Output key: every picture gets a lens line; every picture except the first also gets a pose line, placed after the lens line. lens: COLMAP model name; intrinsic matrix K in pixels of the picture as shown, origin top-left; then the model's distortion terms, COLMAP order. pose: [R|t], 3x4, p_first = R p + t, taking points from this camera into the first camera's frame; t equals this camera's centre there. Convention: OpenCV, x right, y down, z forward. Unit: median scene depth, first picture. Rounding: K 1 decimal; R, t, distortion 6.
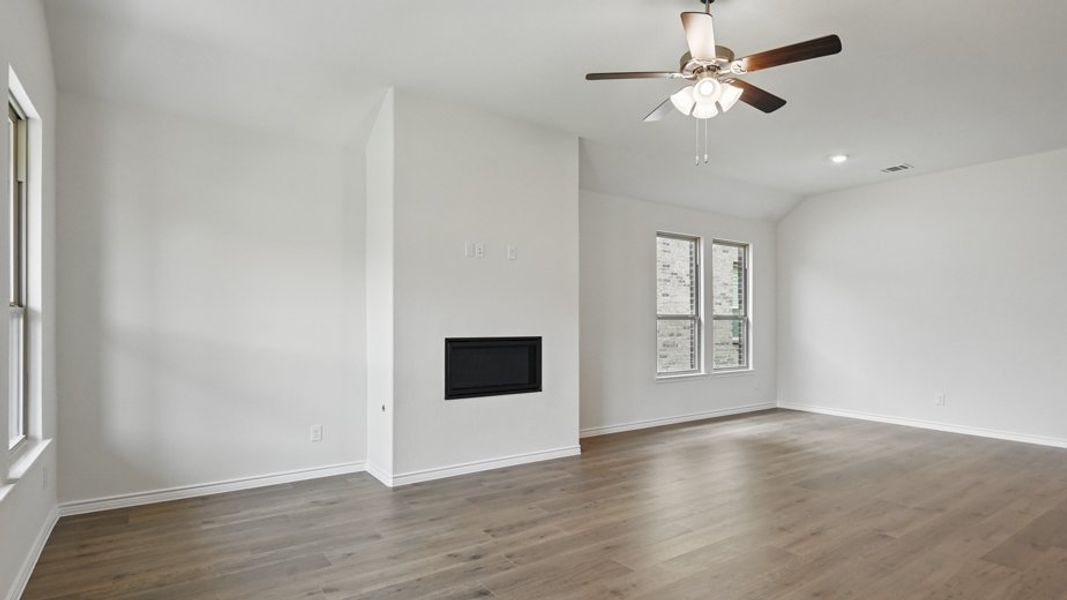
lens RADIAL K [[548.8, 0, 534.2], [0, 548.8, 329.4], [0, 0, 1]] dist [-0.002123, -0.000202]
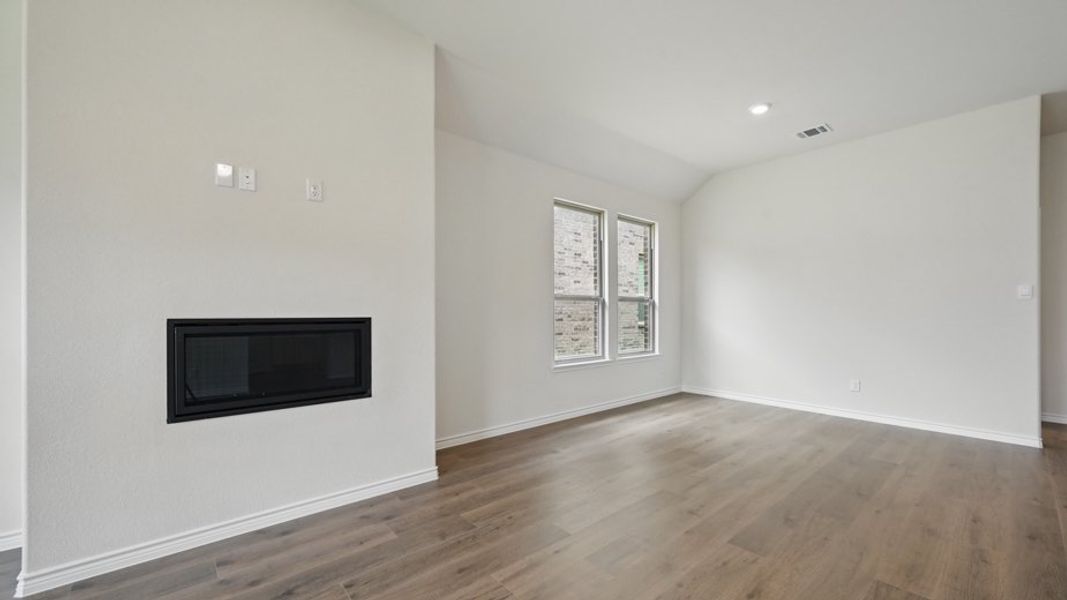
lens RADIAL K [[425.7, 0, 532.5], [0, 425.7, 317.3], [0, 0, 1]] dist [-0.000277, -0.000052]
pose [[0.994616, -0.002699, 0.103597, 0.107119], [0.002723, 0.999996, -0.000093, 0.008908], [-0.103597, 0.000375, 0.994619, 0.298042]]
